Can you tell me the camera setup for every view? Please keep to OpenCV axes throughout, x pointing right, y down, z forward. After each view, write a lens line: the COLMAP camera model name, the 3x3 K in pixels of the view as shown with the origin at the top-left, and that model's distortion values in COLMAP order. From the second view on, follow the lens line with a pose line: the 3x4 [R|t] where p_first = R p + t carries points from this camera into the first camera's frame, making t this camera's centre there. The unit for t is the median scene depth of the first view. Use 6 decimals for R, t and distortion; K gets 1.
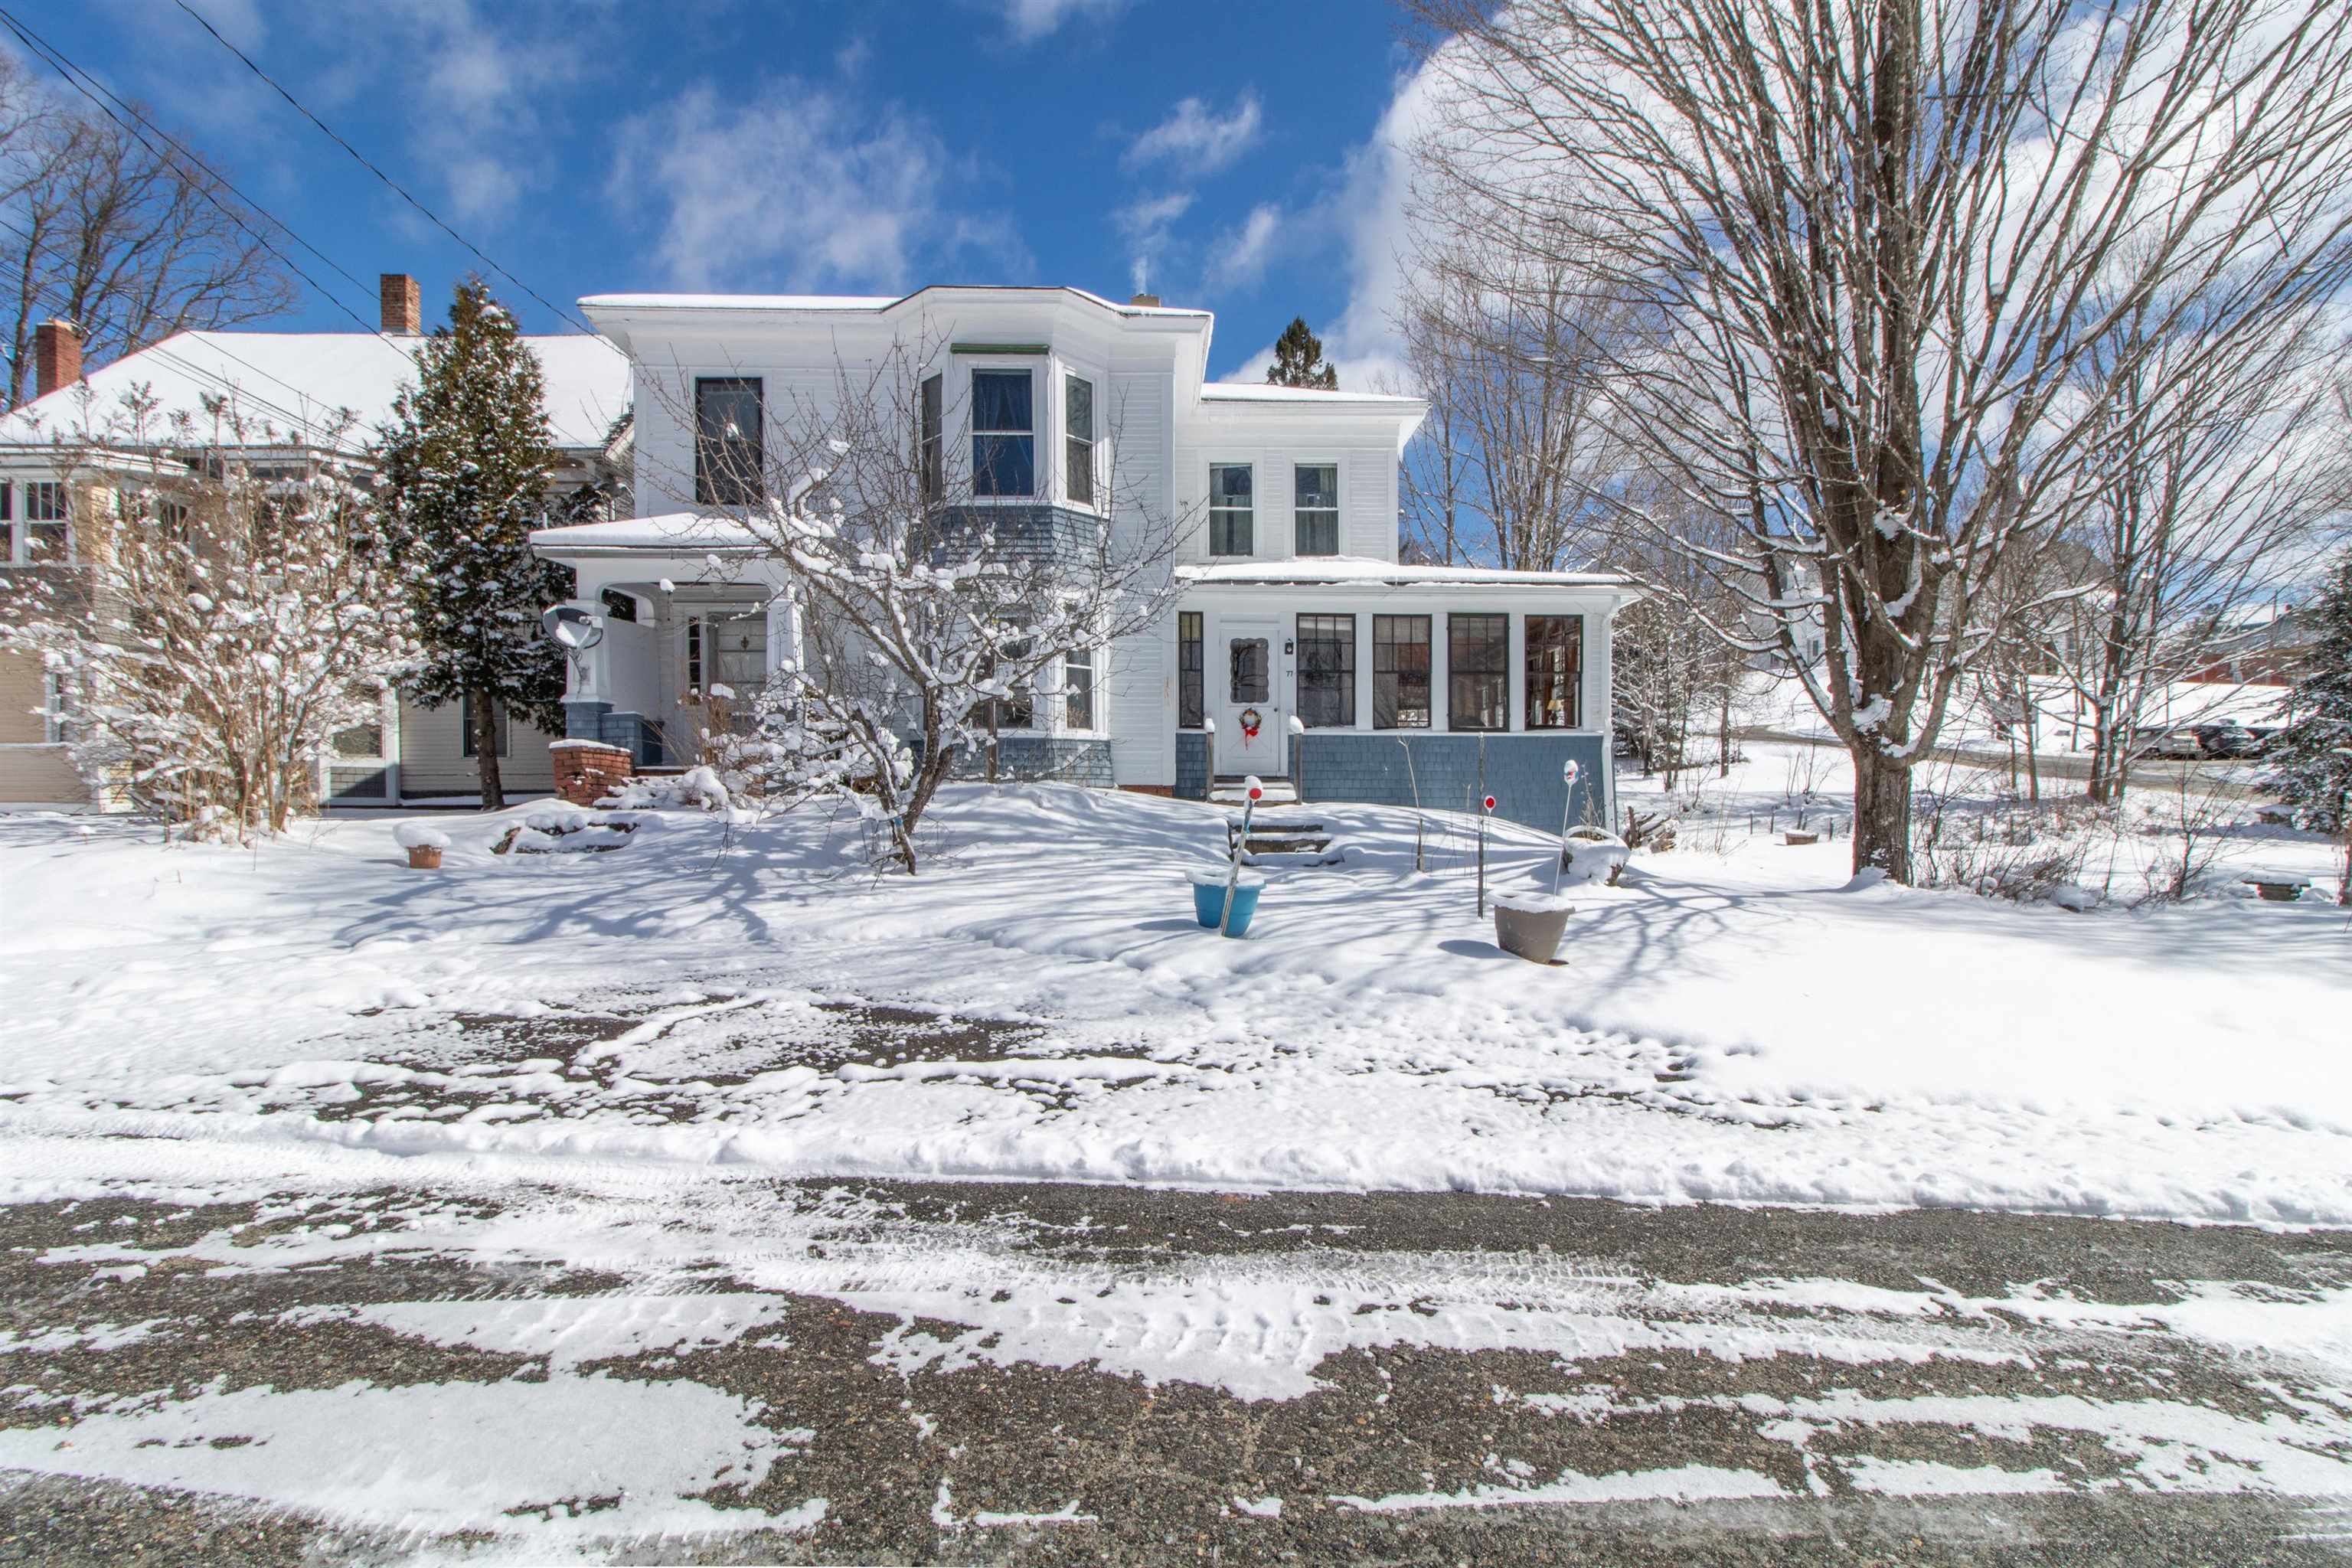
lens RADIAL K [[1301.0, 0, 1246.4], [0, 1301.0, 882.5], [0, 0, 1]] dist [-0.003178, 0.000435]
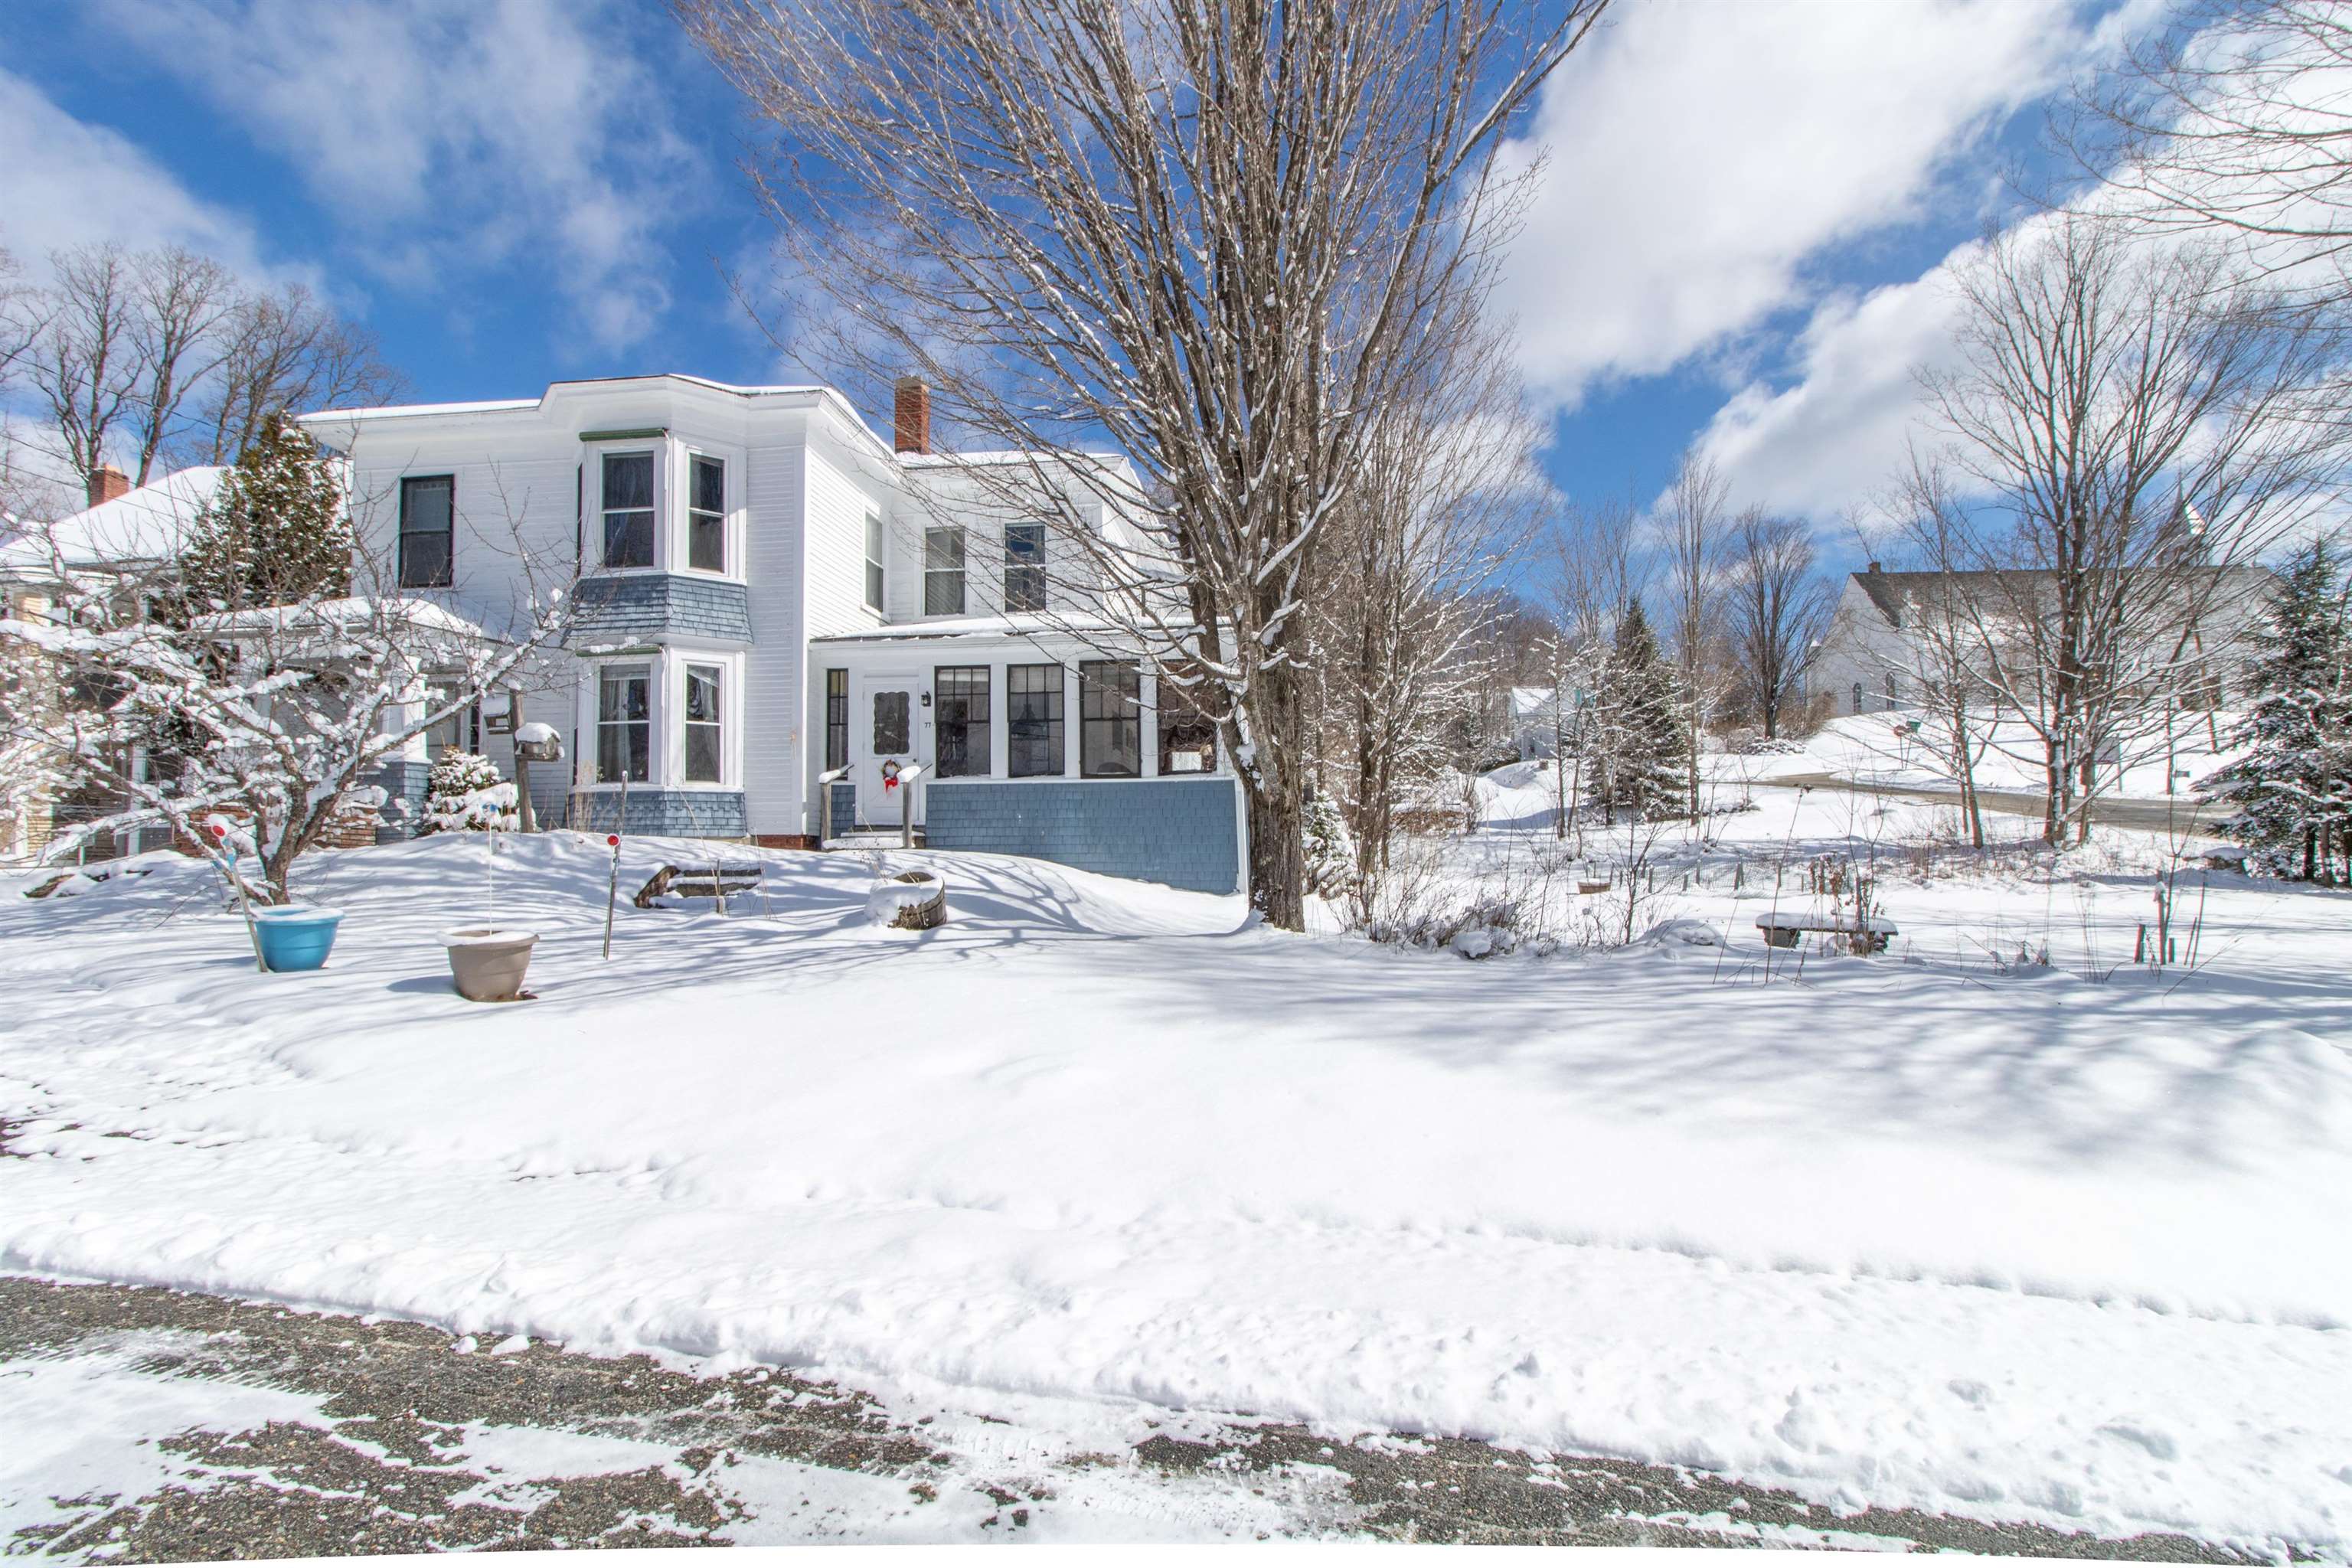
lens RADIAL K [[1301.0, 0, 1169.9], [0, 1301.0, 847.7], [0, 0, 1]] dist [-0.003178, 0.000435]
pose [[0.983609, -0.009043, -0.180088, 0.410019], [-0.003990, 0.997406, -0.071877, 0.008008], [0.180270, 0.071418, 0.981021, 0.040524]]
